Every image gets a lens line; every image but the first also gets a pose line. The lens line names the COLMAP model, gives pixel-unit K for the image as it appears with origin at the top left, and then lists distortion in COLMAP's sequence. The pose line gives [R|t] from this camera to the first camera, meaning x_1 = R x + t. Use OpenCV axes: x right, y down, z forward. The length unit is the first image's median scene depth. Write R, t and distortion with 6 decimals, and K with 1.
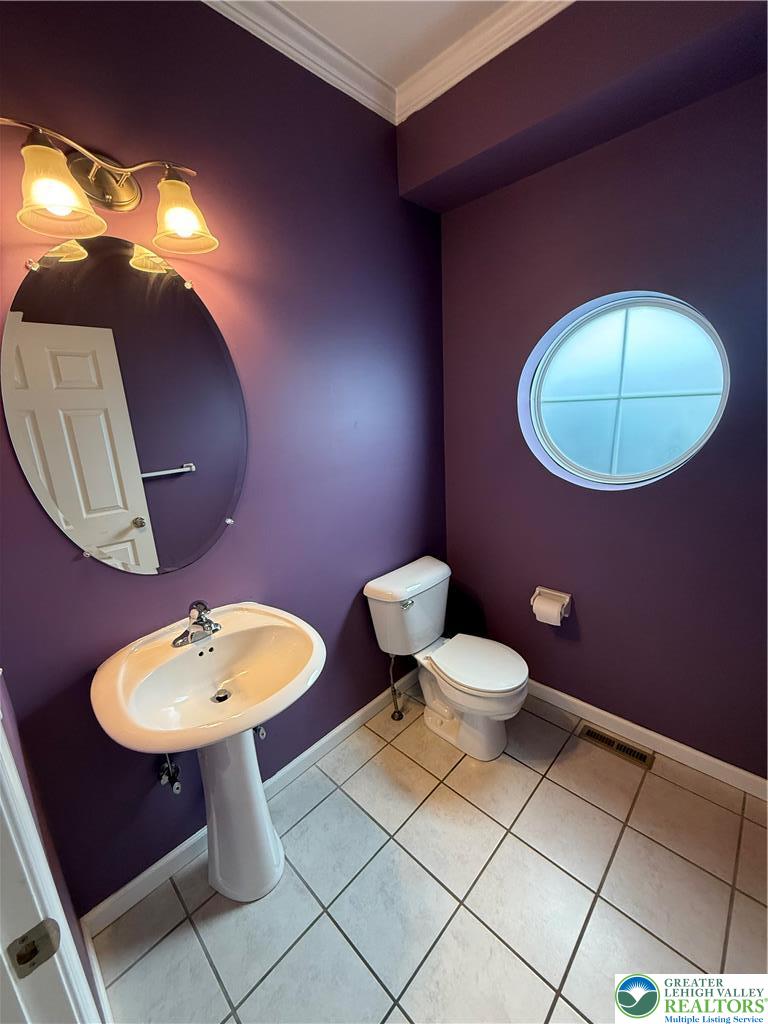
lens RADIAL K [[406.8, 0, 384.0], [0, 406.8, 512.0], [0, 0, 1]] dist [-0.001057, 0.000618]
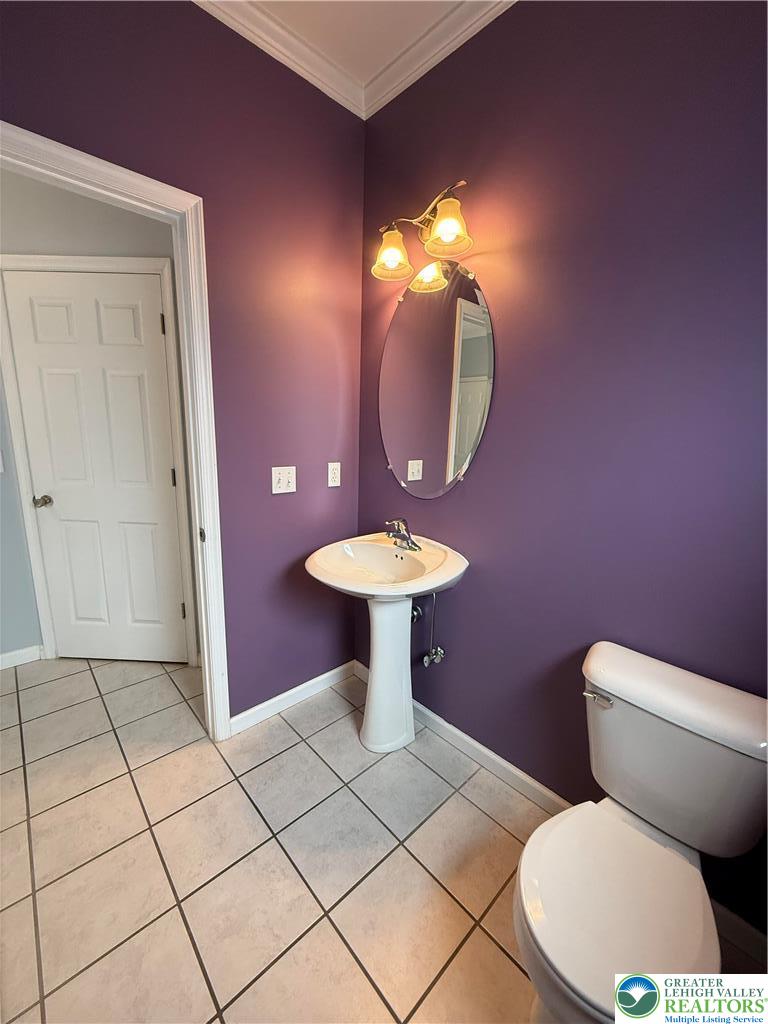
lens RADIAL K [[406.8, 0, 384.0], [0, 406.8, 512.0], [0, 0, 1]] dist [-0.001057, 0.000618]
pose [[-0.046511, 0.253308, -0.966267, 0.793946], [-0.274599, 0.926805, 0.256180, -0.125041], [0.960433, 0.277251, 0.026452, 0.814469]]
